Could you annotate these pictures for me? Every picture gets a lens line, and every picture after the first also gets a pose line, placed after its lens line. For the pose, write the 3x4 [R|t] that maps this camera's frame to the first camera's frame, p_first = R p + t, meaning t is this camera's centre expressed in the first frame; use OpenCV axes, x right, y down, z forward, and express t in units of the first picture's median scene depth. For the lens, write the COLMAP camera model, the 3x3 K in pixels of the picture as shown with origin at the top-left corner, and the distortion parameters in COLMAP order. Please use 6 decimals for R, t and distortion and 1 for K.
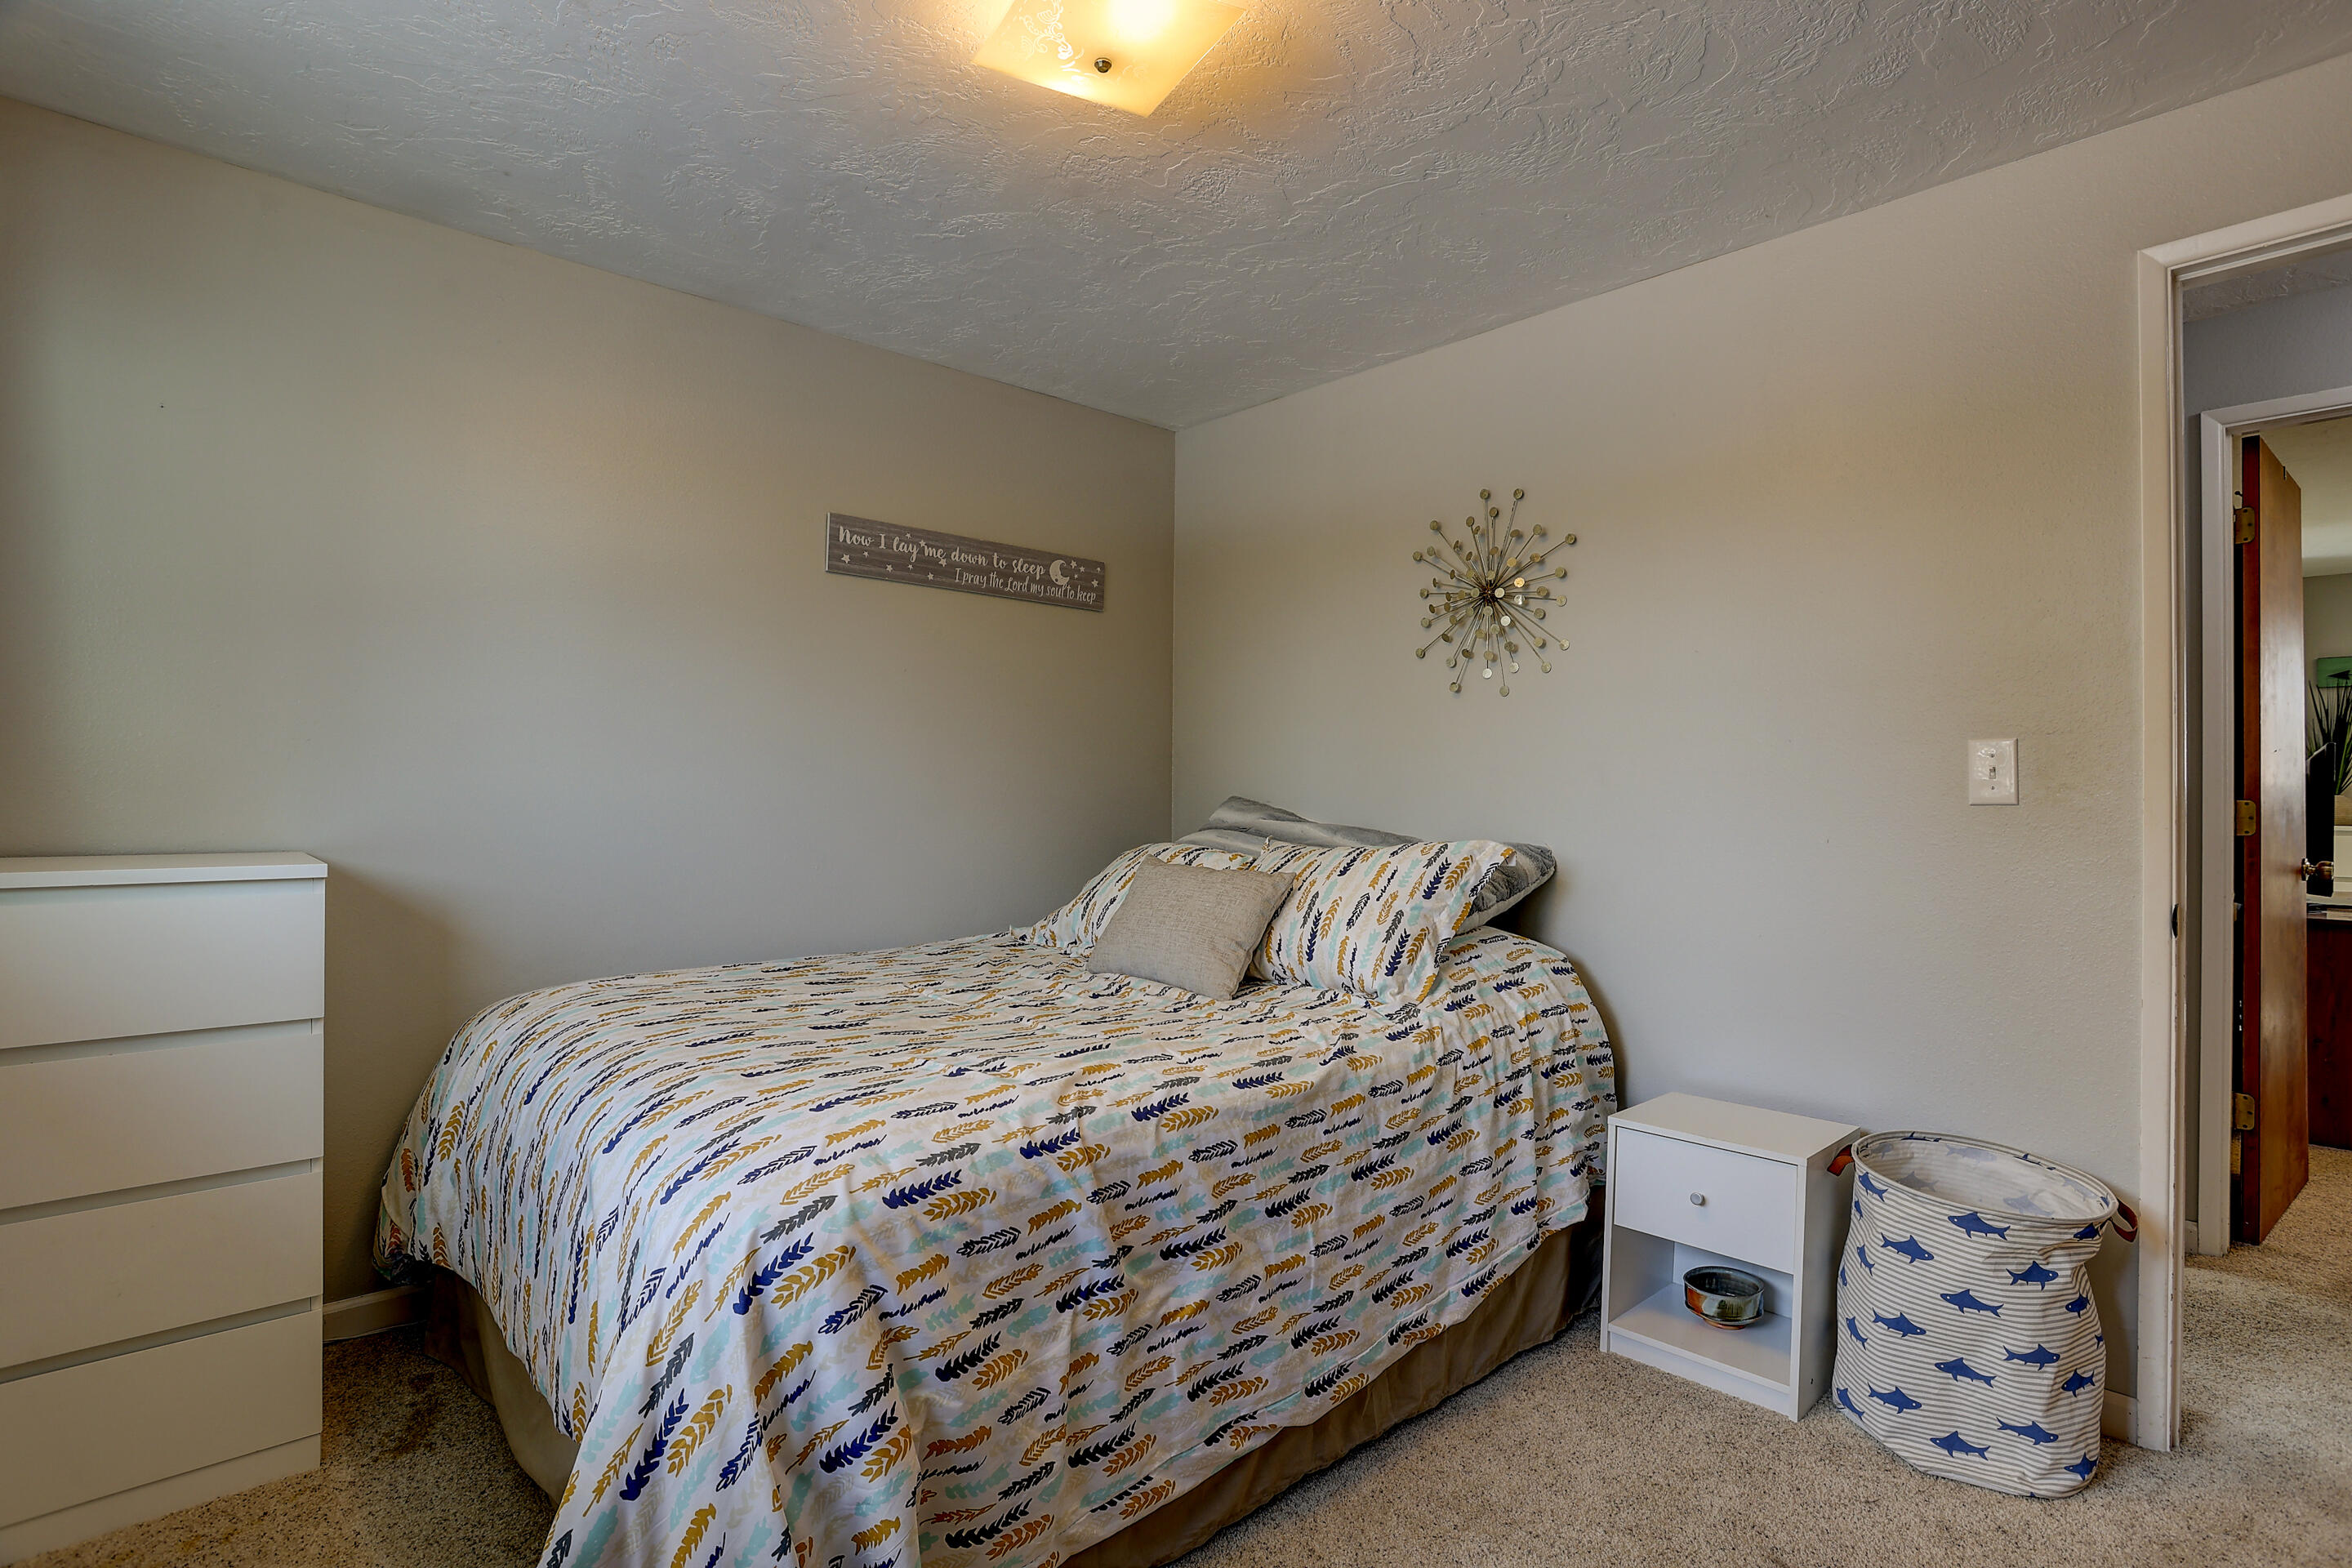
lens RADIAL K [[1152.6, 0, 1190.9], [0, 1152.6, 788.9], [0, 0, 1]] dist [-0.074928, 0.034509]
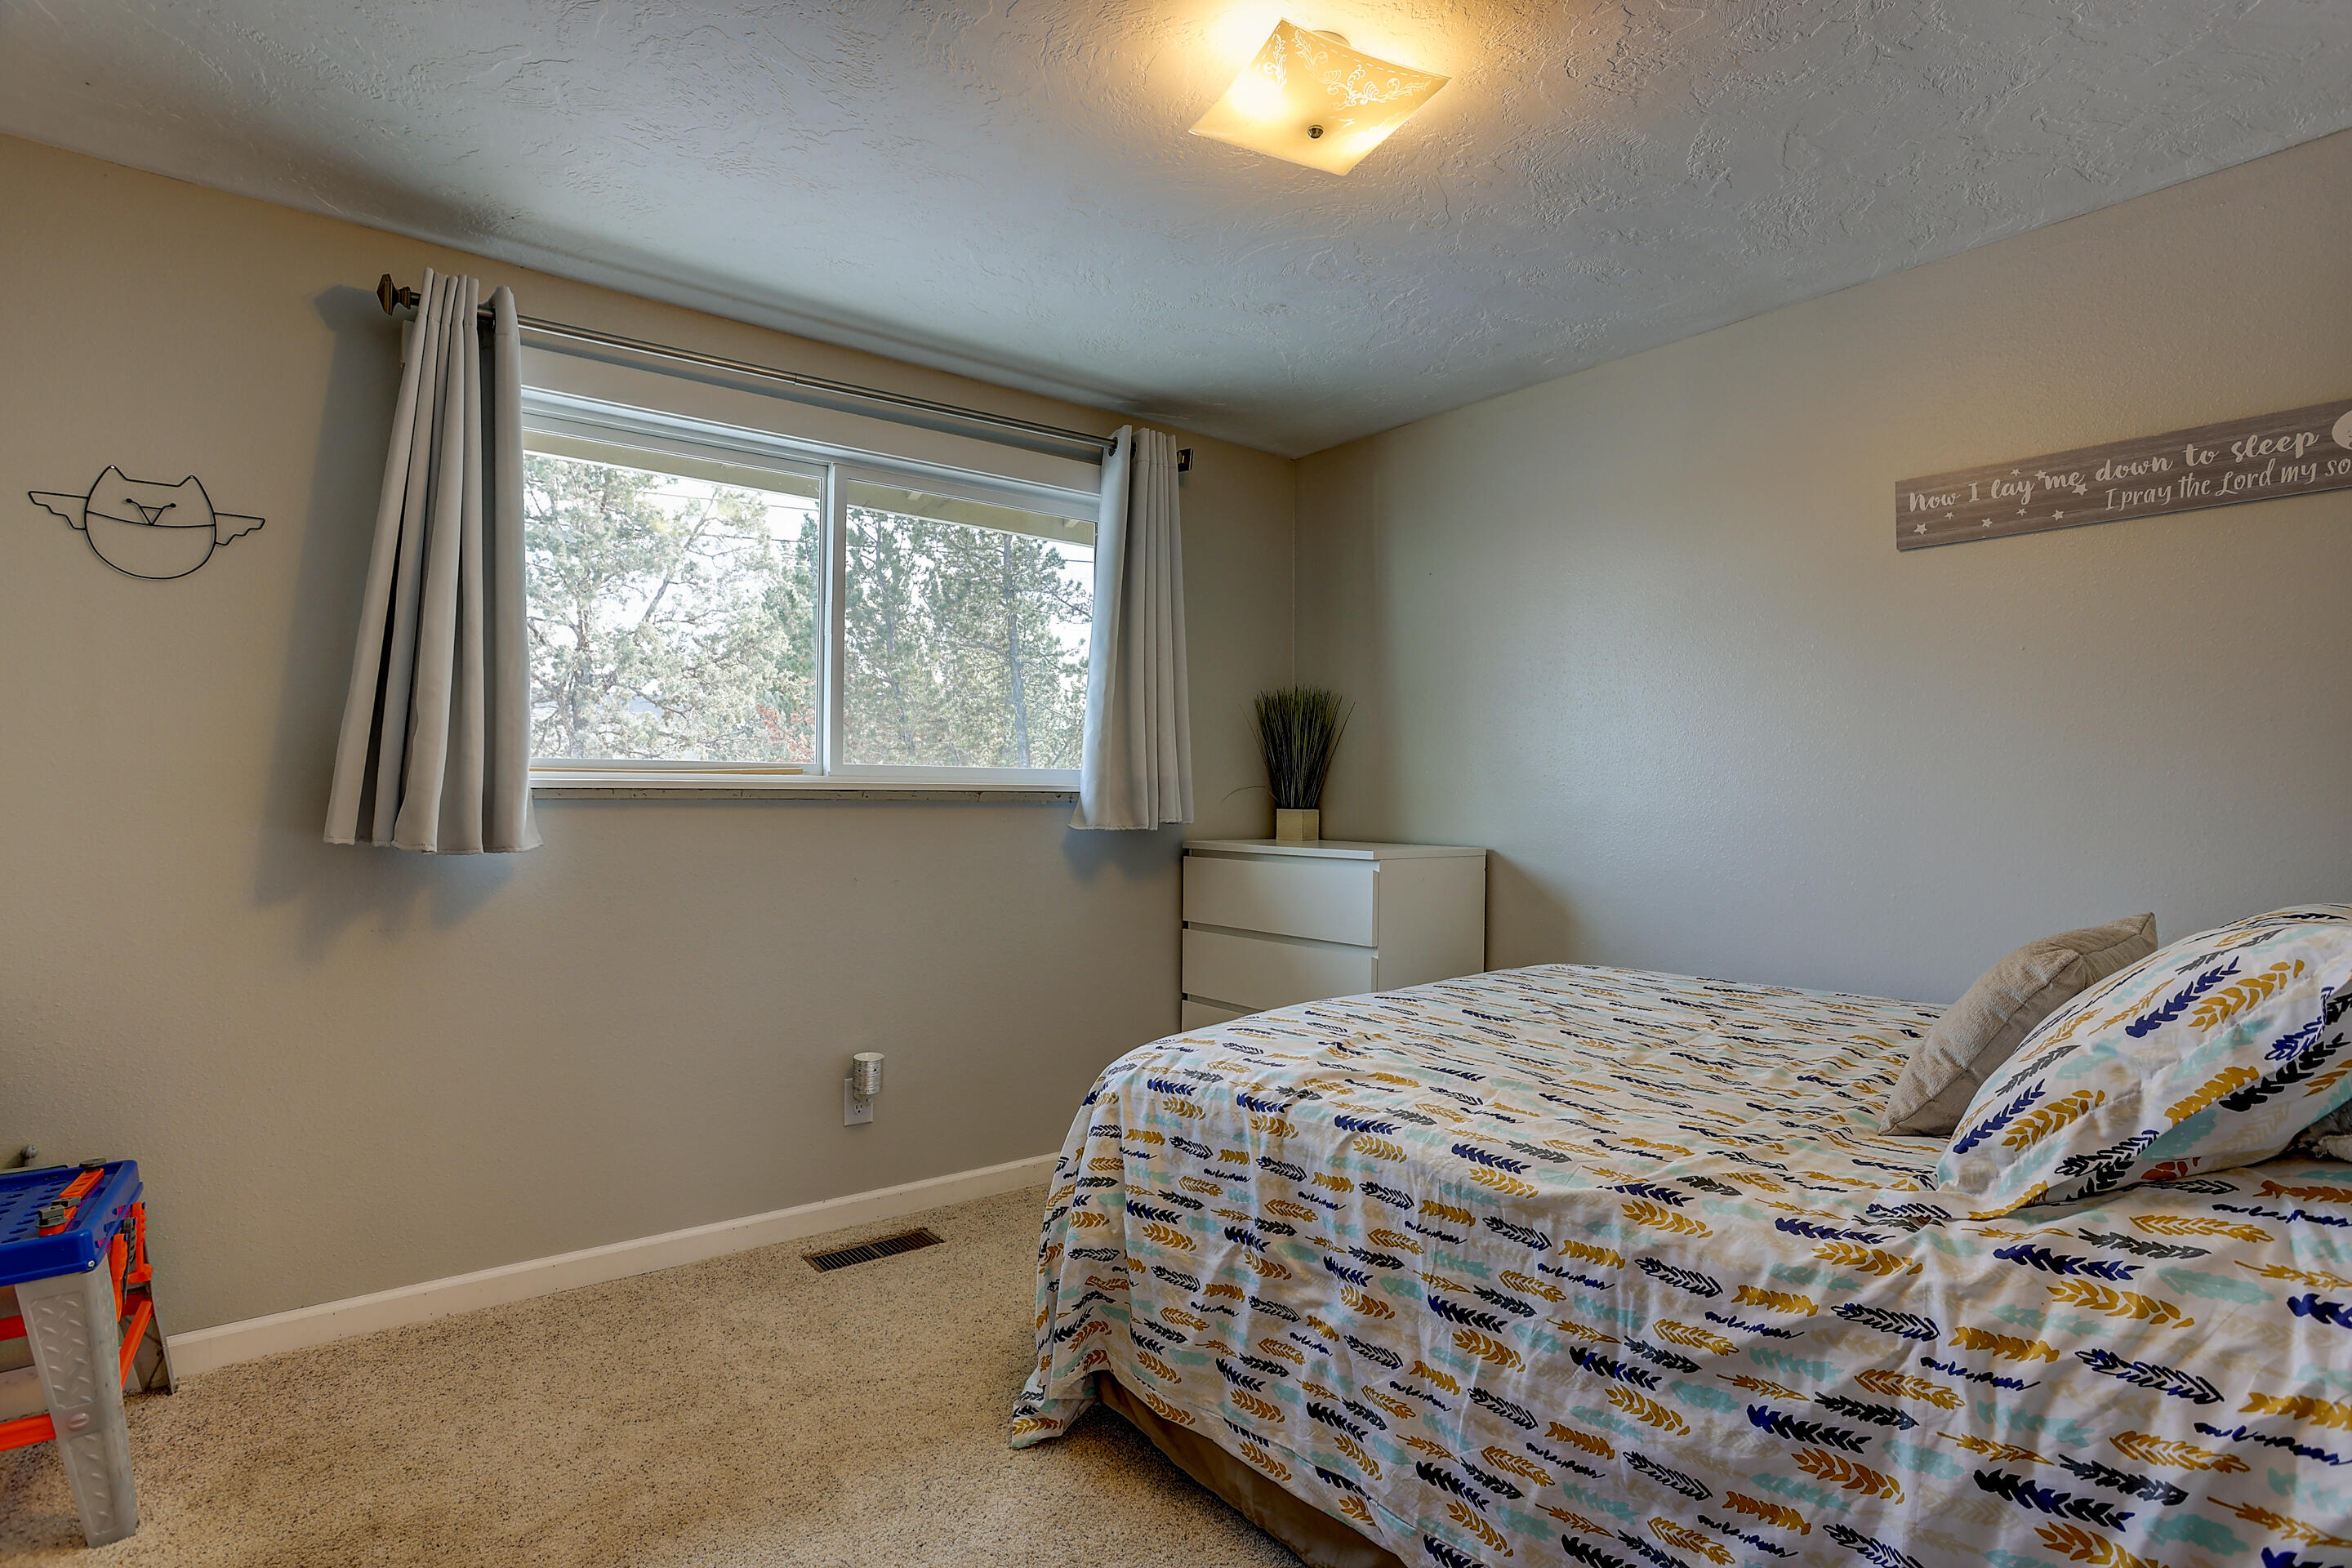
lens RADIAL K [[1152.6, 0, 1190.9], [0, 1152.6, 788.9], [0, 0, 1]] dist [-0.074928, 0.034509]
pose [[-0.075648, -0.017282, -0.996985, 0.848251], [-0.003979, 0.999847, -0.017029, 0.006648], [0.997127, 0.002679, -0.075706, 0.815081]]
